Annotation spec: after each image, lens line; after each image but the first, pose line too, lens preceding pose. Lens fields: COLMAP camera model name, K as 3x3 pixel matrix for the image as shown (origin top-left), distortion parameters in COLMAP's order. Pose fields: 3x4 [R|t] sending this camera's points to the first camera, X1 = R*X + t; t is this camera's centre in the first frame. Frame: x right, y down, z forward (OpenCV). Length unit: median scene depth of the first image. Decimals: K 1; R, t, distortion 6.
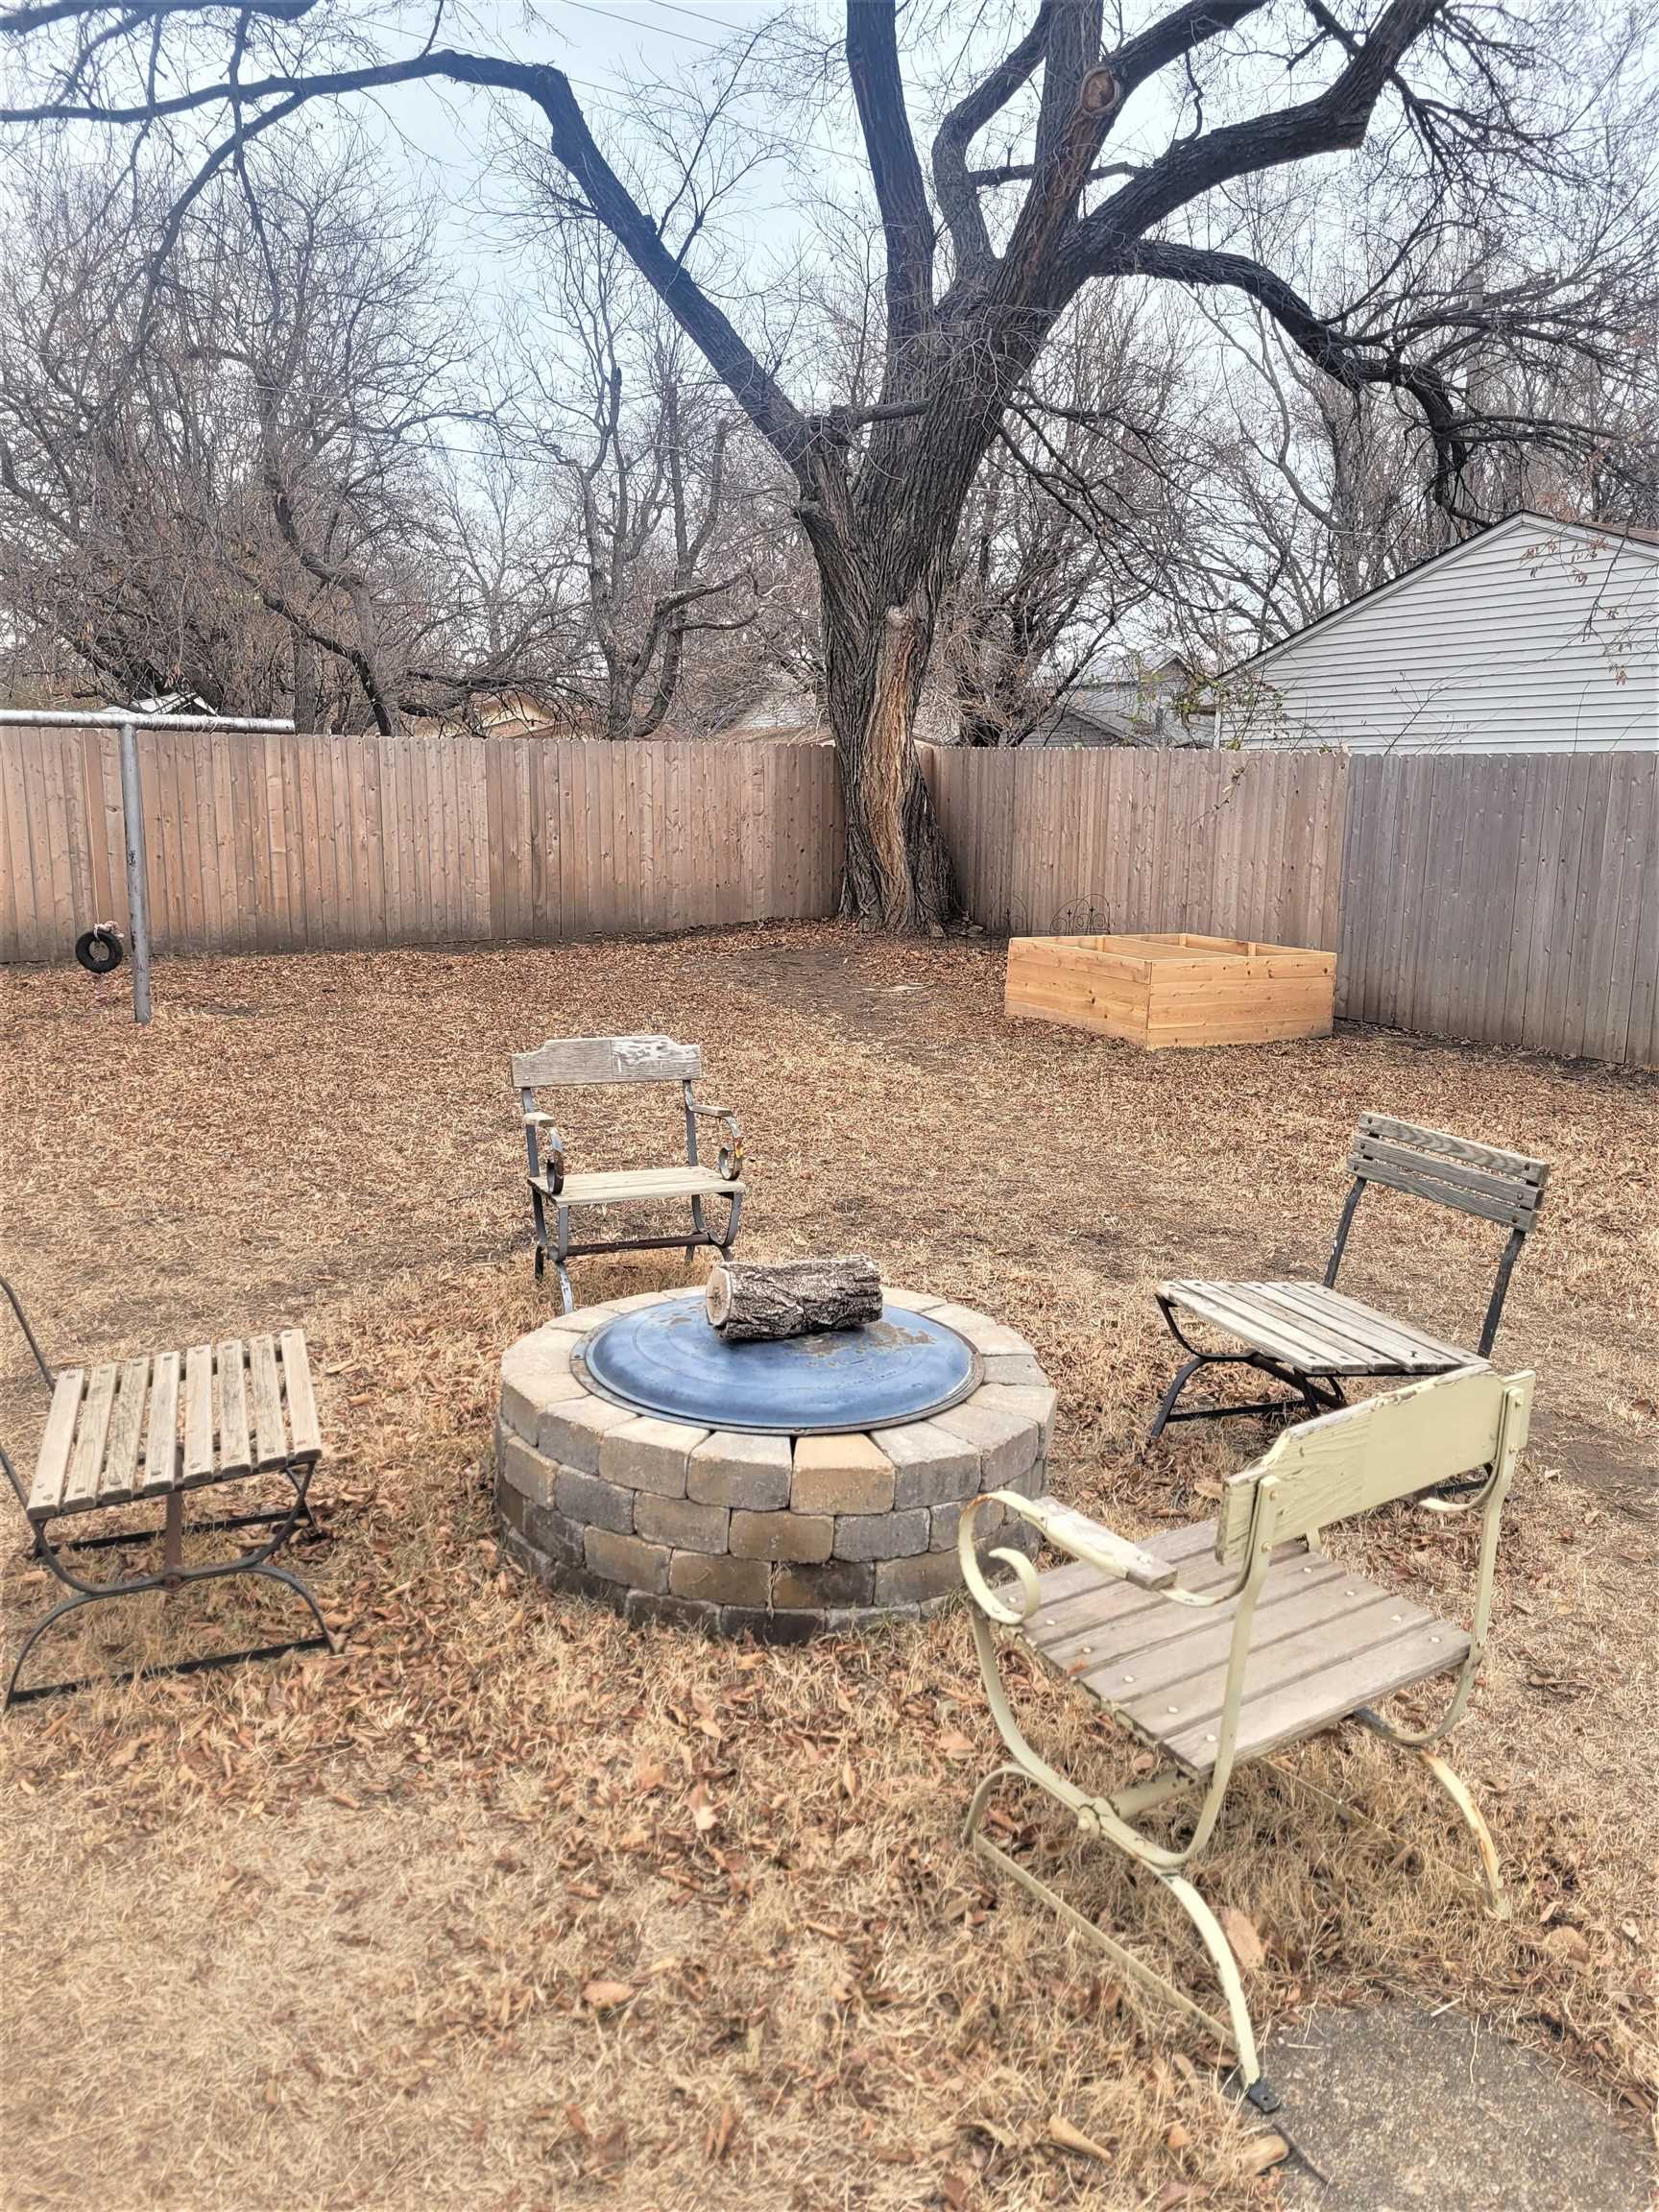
lens RADIAL K [[1704.1, 0, 823.9], [0, 1704.1, 1117.6], [0, 0, 1]] dist [0.058774, 0.001650]
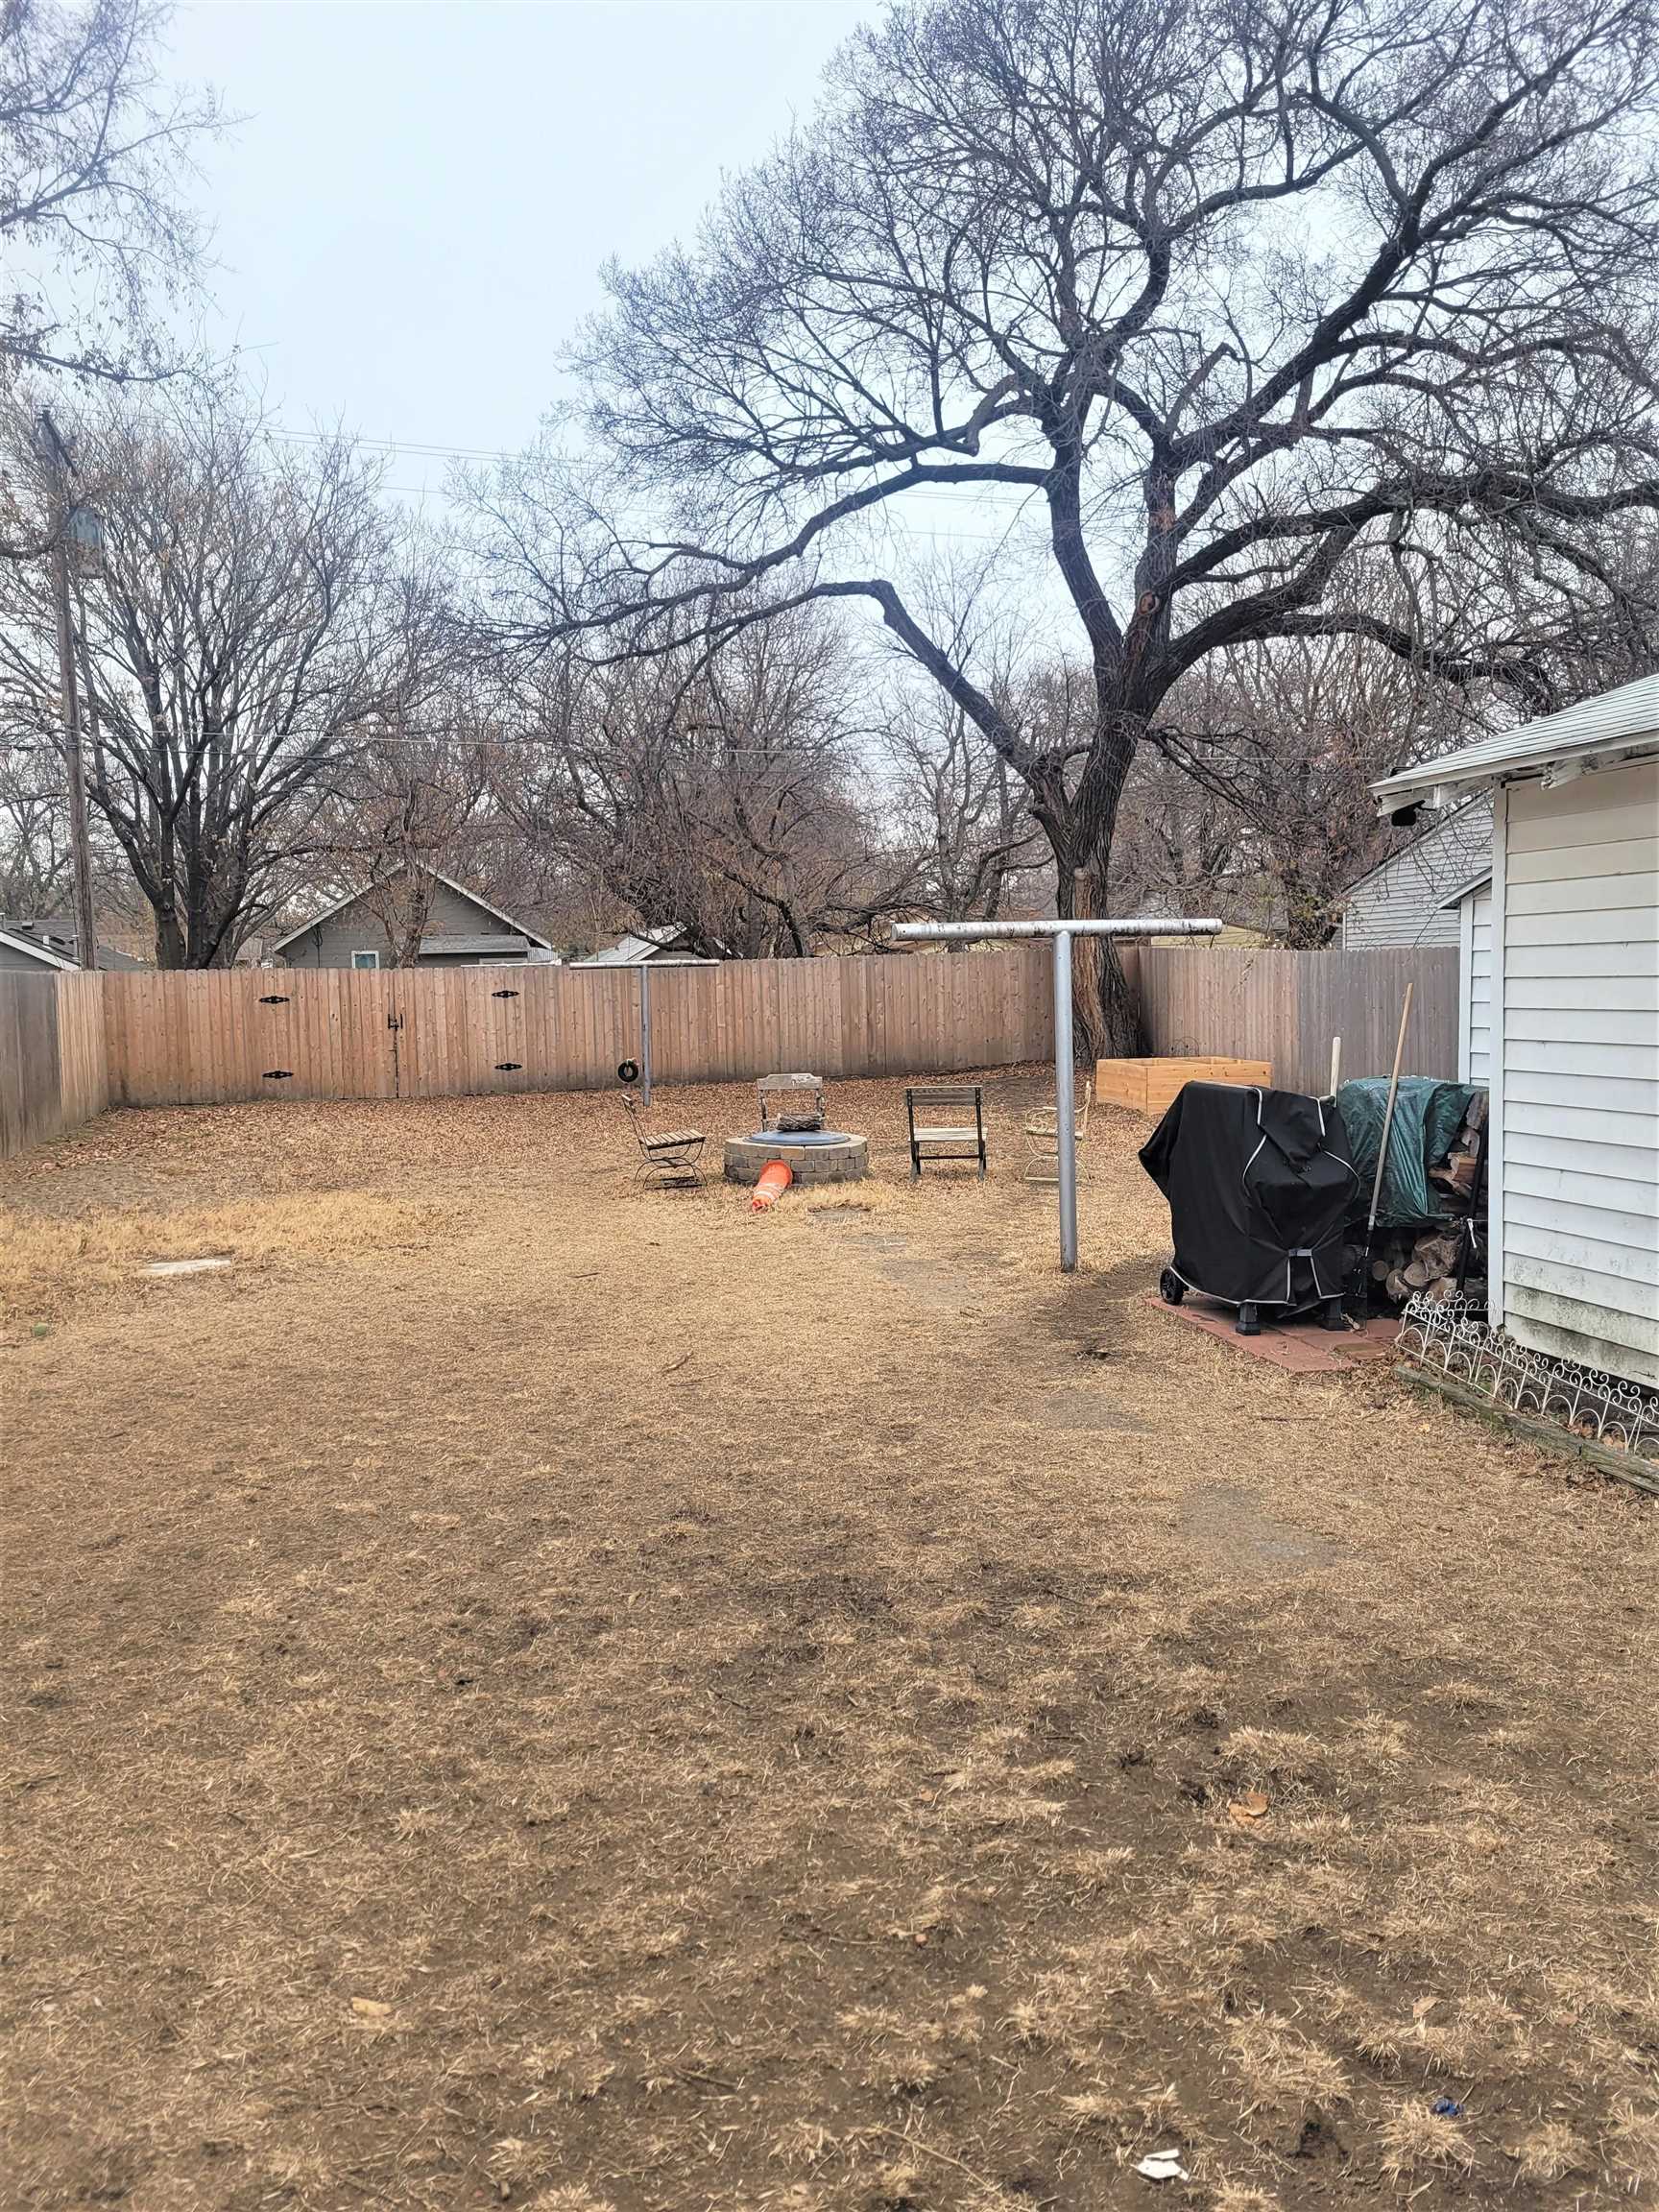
lens RADIAL K [[1704.1, 0, 830.8], [0, 1704.1, 1101.6], [0, 0, 1]] dist [0.058774, 0.001650]
pose [[0.963628, -0.020300, -0.266474, 0.237252], [-0.010381, 0.993515, -0.113227, 0.108592], [0.267045, 0.111875, 0.957168, -0.588897]]
